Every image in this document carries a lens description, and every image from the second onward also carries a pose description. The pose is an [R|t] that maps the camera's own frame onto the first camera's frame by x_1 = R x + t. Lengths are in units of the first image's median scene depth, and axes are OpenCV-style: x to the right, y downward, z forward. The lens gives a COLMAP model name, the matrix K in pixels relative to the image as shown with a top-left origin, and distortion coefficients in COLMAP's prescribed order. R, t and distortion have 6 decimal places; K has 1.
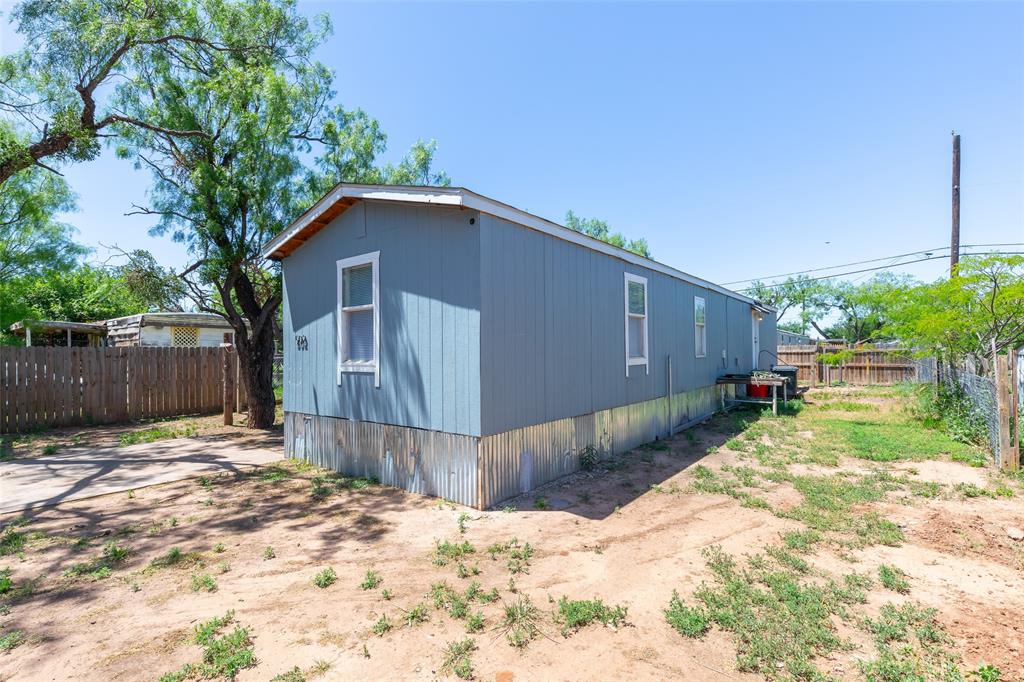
lens RADIAL K [[473.0, 0, 512.0], [0, 473.0, 341.0], [0, 0, 1]] dist [-0.029613, -0.000294]
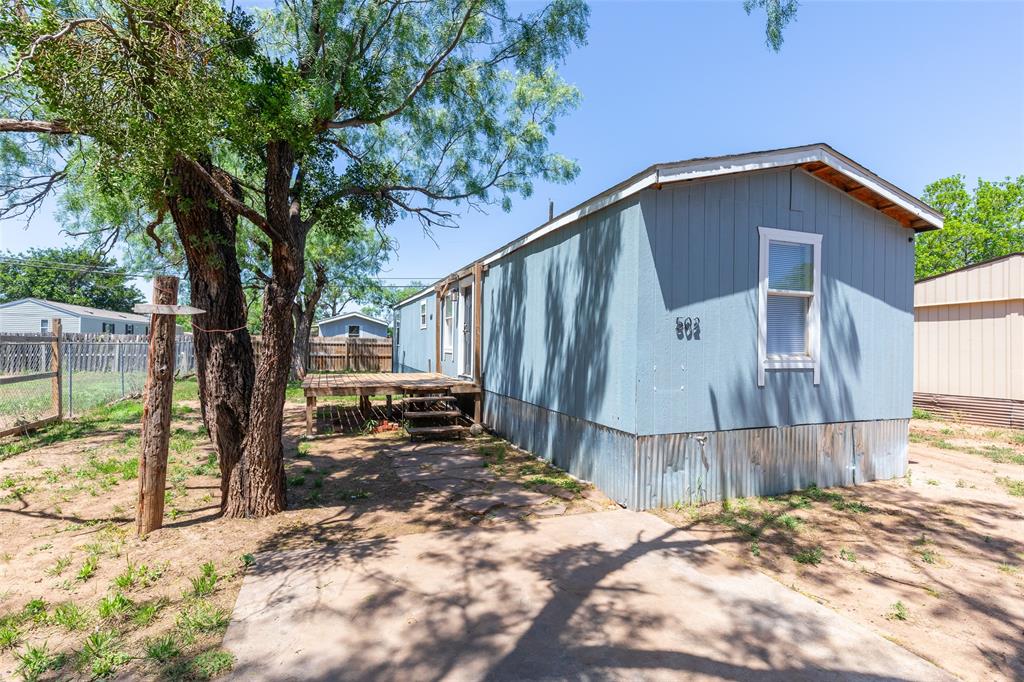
lens RADIAL K [[496.1, 0, 529.0], [0, 496.1, 346.3], [0, 0, 1]] dist [0.000946, 0.000232]
pose [[0.508059, 0.020871, 0.861069, -1.380912], [-0.028466, 0.999567, -0.007432, 0.048060], [-0.860852, -0.020735, 0.508434, 0.984019]]
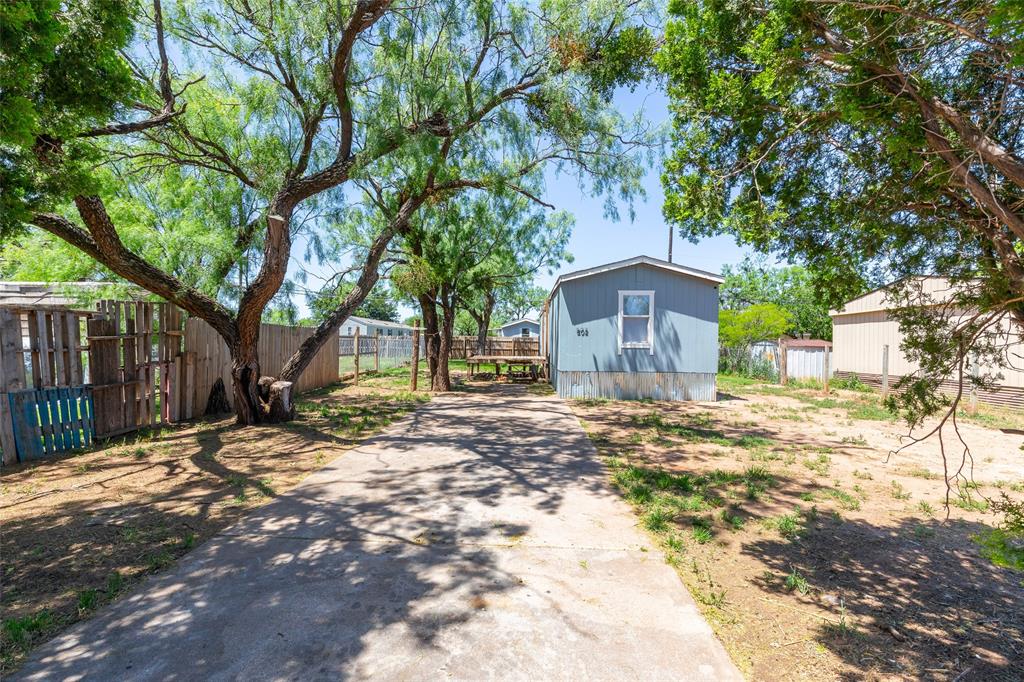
lens RADIAL K [[460.4, 0, 510.1], [0, 460.4, 345.5], [0, 0, 1]] dist [0.007216, -0.000626]
pose [[0.810129, 0.024455, 0.585742, -1.981648], [-0.033884, 0.999413, 0.005139, 0.063798], [-0.585272, -0.024010, 0.810481, -0.293139]]
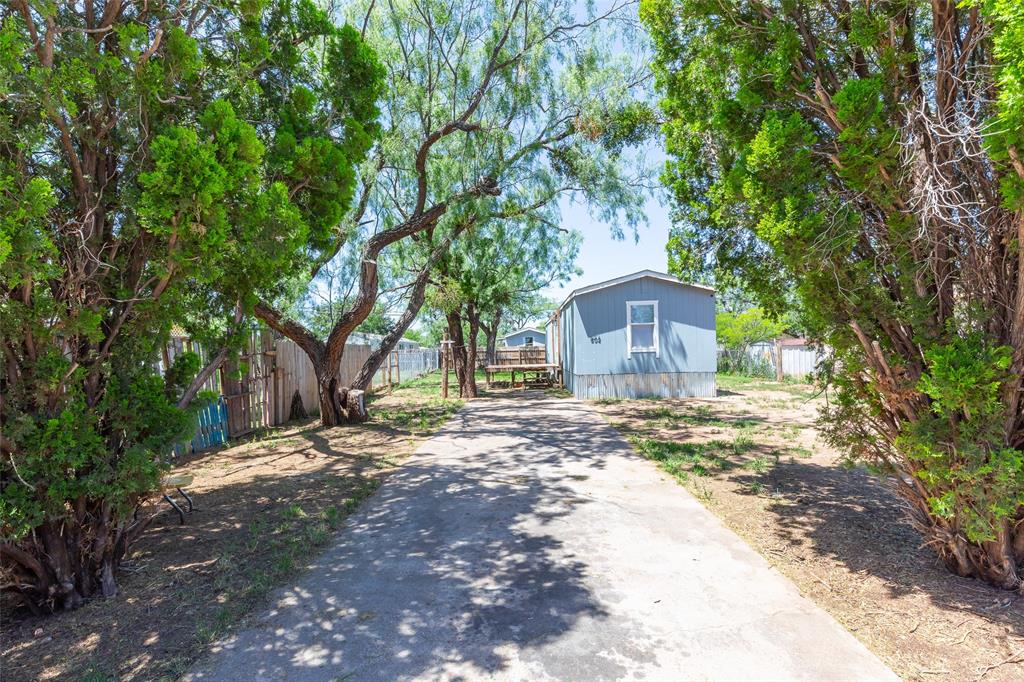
lens RADIAL K [[473.0, 0, 512.0], [0, 473.0, 341.0], [0, 0, 1]] dist [-0.029613, -0.000294]
pose [[0.807290, 0.012464, 0.590024, -2.238376], [0.001955, 0.999715, -0.023794, 0.065375], [-0.590152, 0.020362, 0.807035, -0.463137]]
